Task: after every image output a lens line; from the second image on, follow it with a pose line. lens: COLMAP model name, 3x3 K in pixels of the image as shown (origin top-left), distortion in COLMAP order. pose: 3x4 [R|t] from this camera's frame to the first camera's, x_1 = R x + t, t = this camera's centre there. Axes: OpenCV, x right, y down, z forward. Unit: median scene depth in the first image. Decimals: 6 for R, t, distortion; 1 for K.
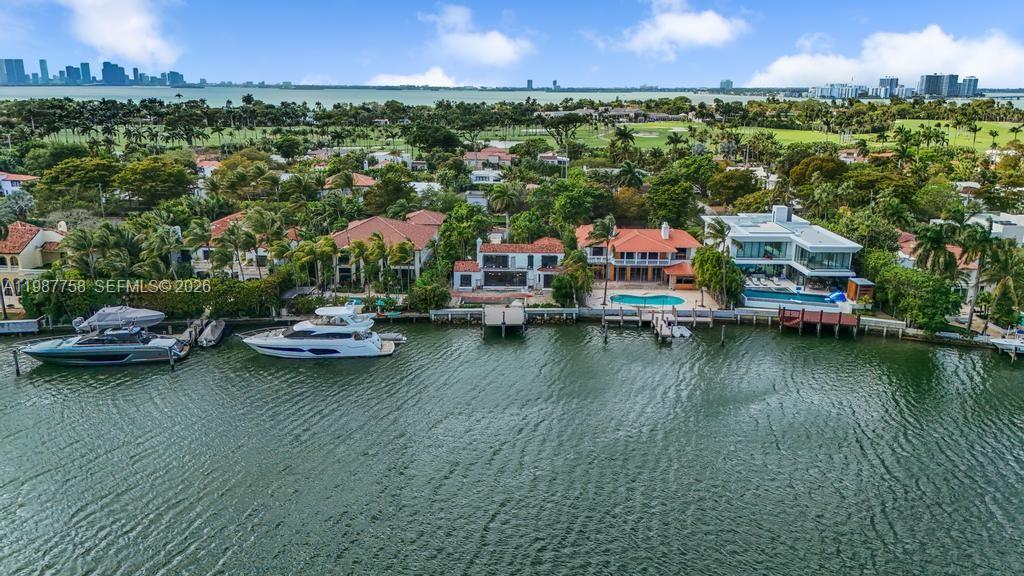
lens RADIAL K [[748.7, 0, 512.0], [0, 748.7, 288.0], [0, 0, 1]] dist [0.079052, -0.102051]
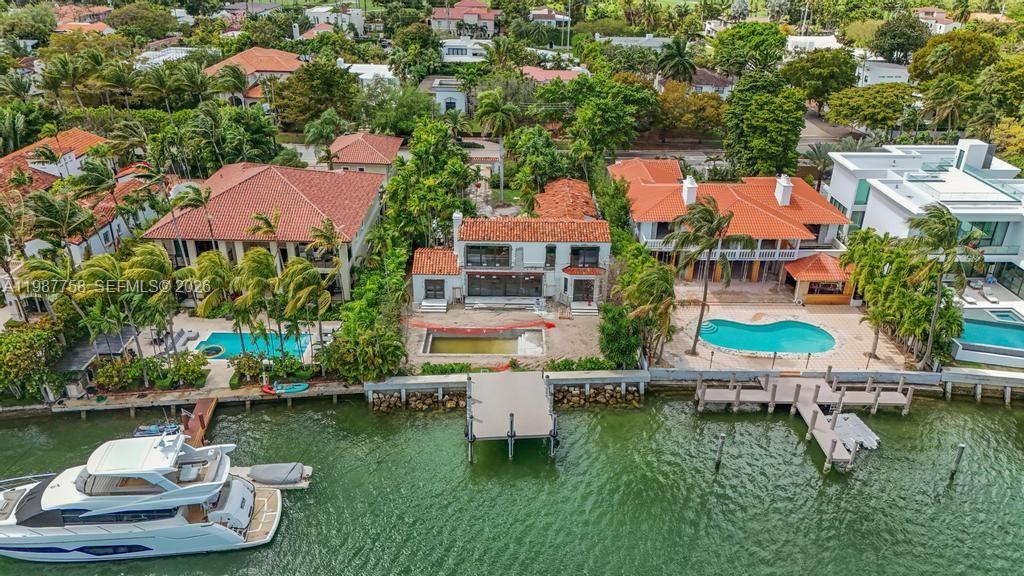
lens RADIAL K [[748.7, 0, 512.0], [0, 748.7, 288.0], [0, 0, 1]] dist [0.079052, -0.102051]
pose [[0.999454, -0.004812, 0.032676, -0.022130], [-0.001623, 0.980982, 0.194094, -0.119752], [-0.032989, -0.194041, 0.980439, 0.448726]]
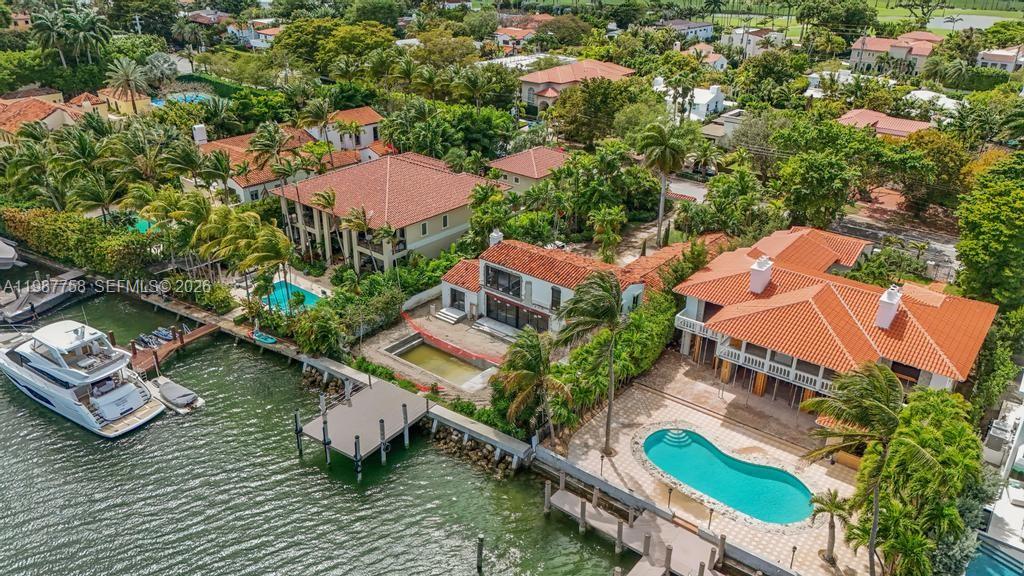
lens RADIAL K [[748.7, 0, 512.0], [0, 748.7, 288.0], [0, 0, 1]] dist [0.079052, -0.102051]
pose [[0.794874, 0.263830, -0.546415, 0.276085], [-0.164992, 0.960572, 0.223784, -0.151227], [0.583911, -0.087726, 0.807064, 0.571093]]
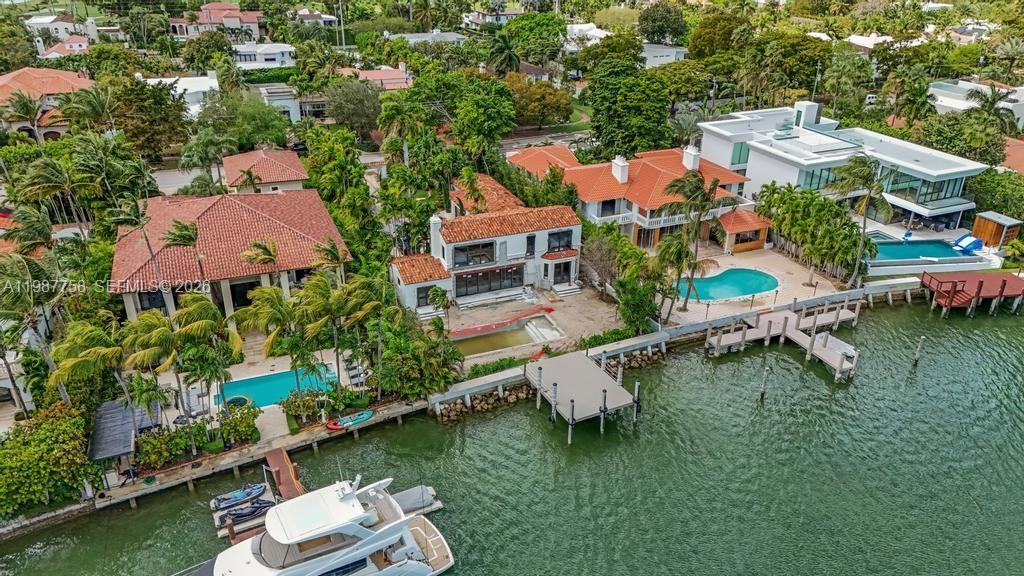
lens RADIAL K [[748.7, 0, 512.0], [0, 748.7, 288.0], [0, 0, 1]] dist [0.079052, -0.102051]
pose [[0.911768, -0.173906, 0.372069, -0.209900], [0.096871, 0.971429, 0.216662, -0.130077], [-0.399117, -0.161503, 0.902564, 0.474223]]
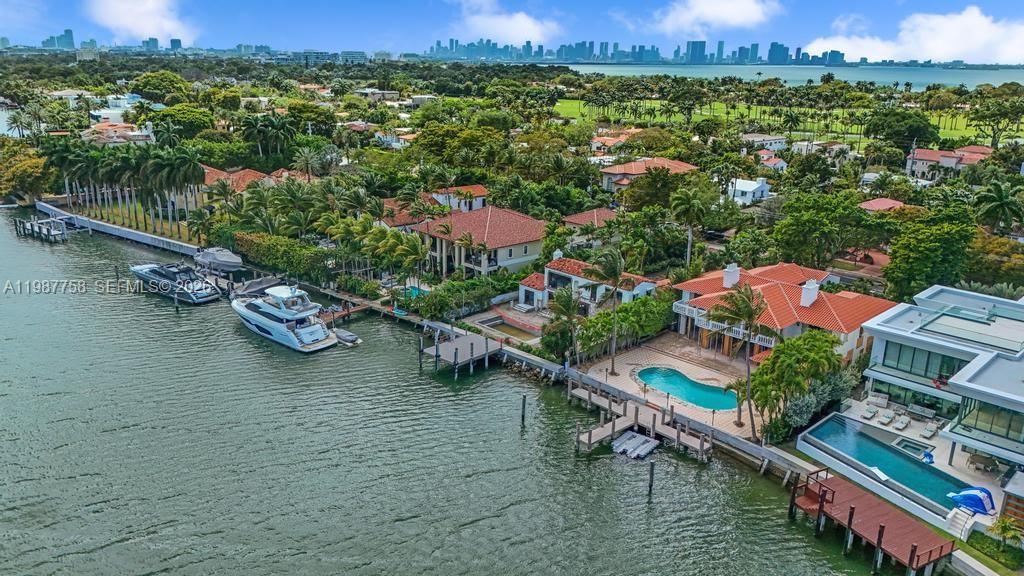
lens RADIAL K [[748.7, 0, 512.0], [0, 748.7, 288.0], [0, 0, 1]] dist [0.079052, -0.102051]
pose [[0.696231, 0.212981, -0.685494, 0.479309], [-0.195736, 0.975109, 0.104162, -0.101136], [0.690616, 0.061655, 0.720589, 0.402045]]
